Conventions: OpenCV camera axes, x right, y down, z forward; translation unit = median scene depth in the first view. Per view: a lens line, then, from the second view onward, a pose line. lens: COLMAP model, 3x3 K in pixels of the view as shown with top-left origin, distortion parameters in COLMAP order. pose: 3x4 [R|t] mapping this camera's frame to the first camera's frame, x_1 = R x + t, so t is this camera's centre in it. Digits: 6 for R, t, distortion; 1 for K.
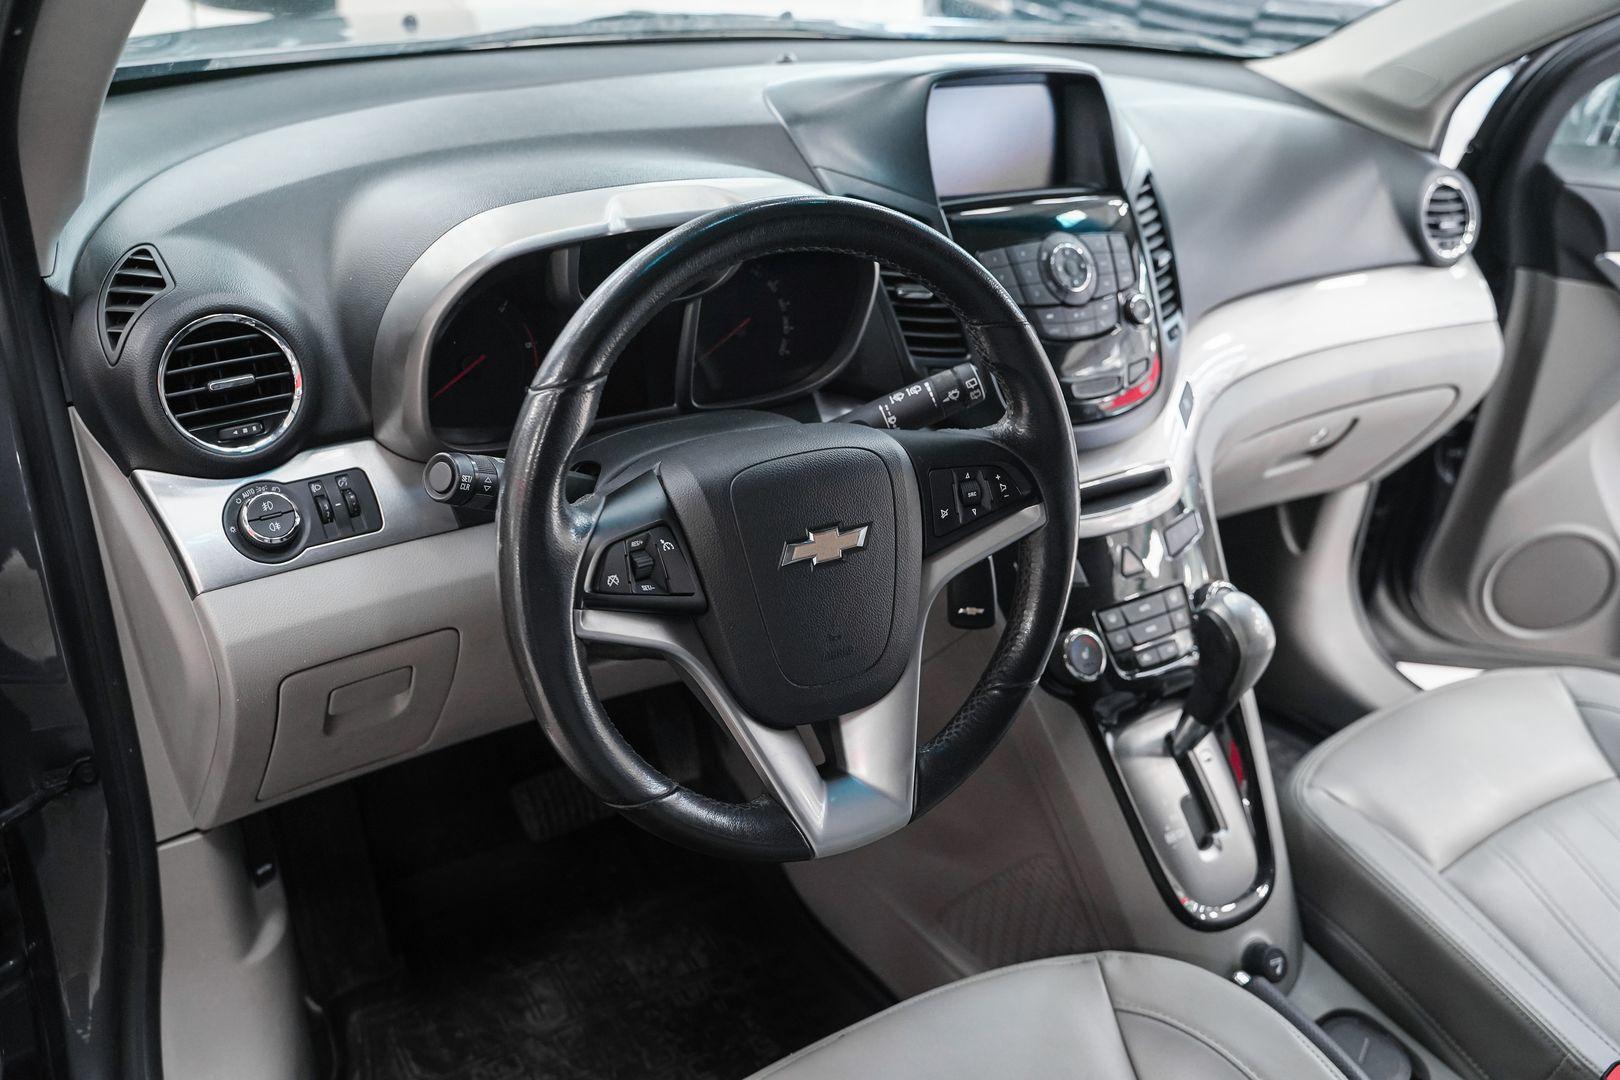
lens RADIAL K [[1345.0, 0, 814.8], [0, 1345.0, 536.9], [0, 0, 1]] dist [-0.114071, 0.101301]
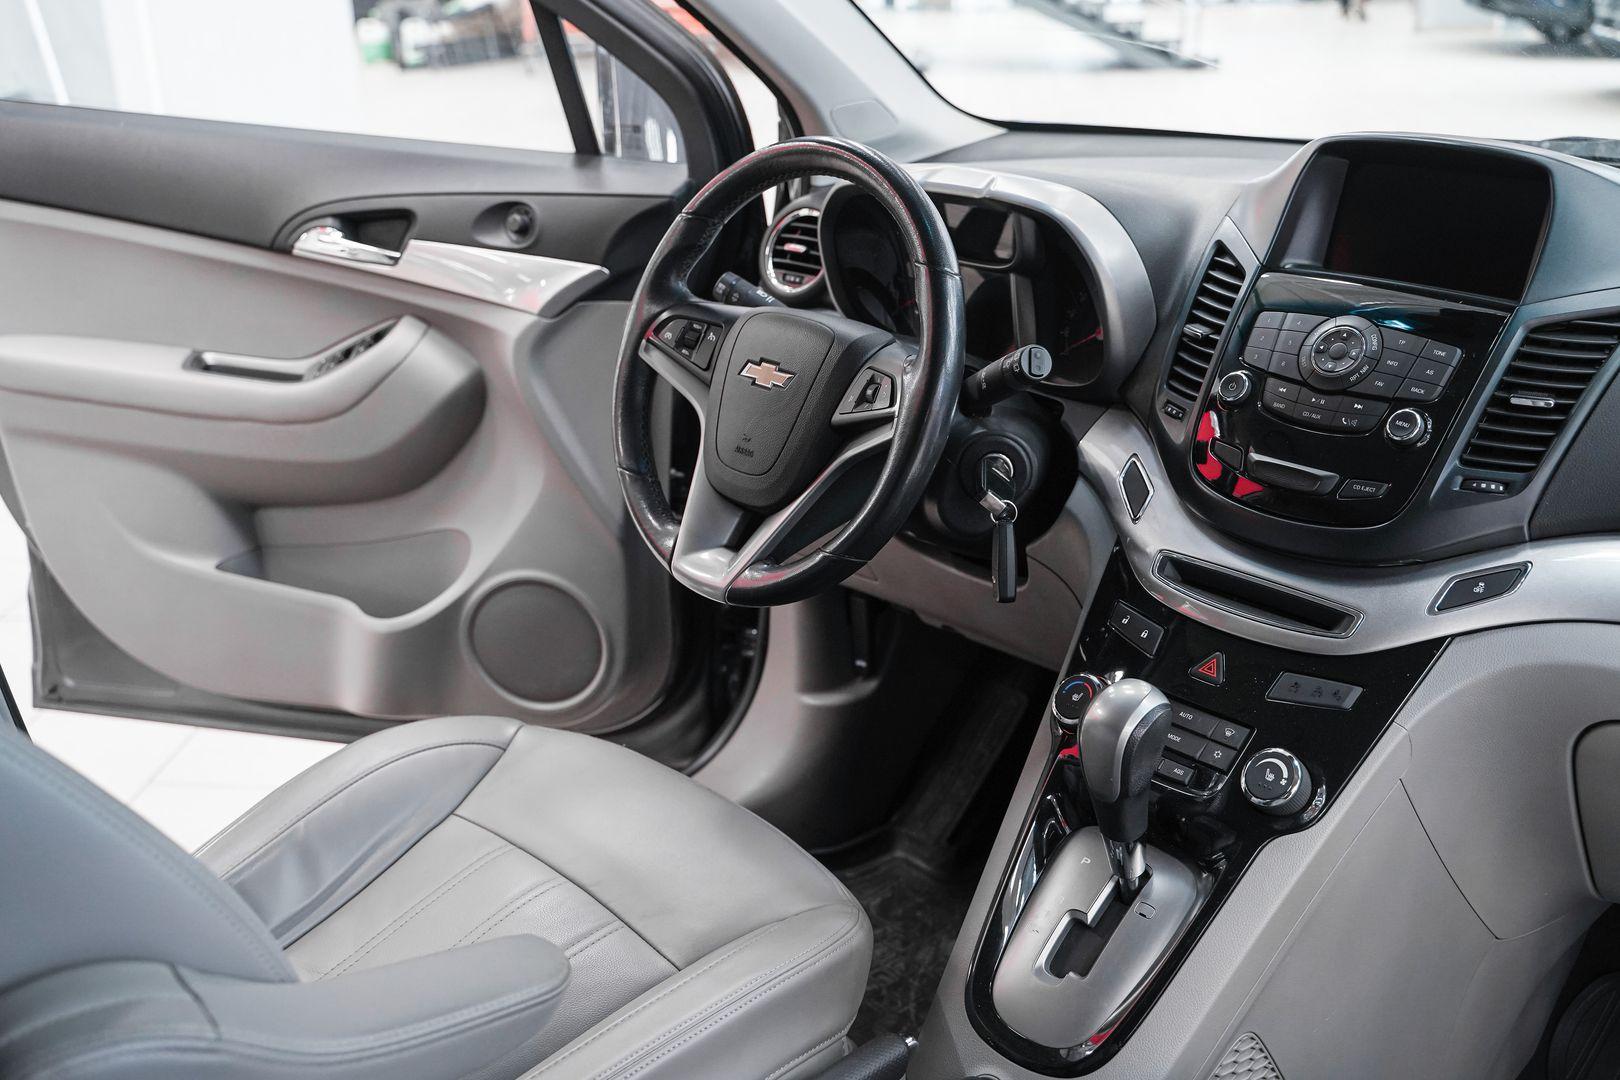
lens RADIAL K [[1726.1, 0, 810.0], [0, 1726.1, 540.0], [0, 0, 1]] dist [-0.050807, 0.194937]
pose [[0.168367, 0.246961, -0.954287, 1.182019], [-0.485987, 0.863065, 0.137609, -0.076085], [0.857595, 0.440602, 0.265332, 0.427882]]
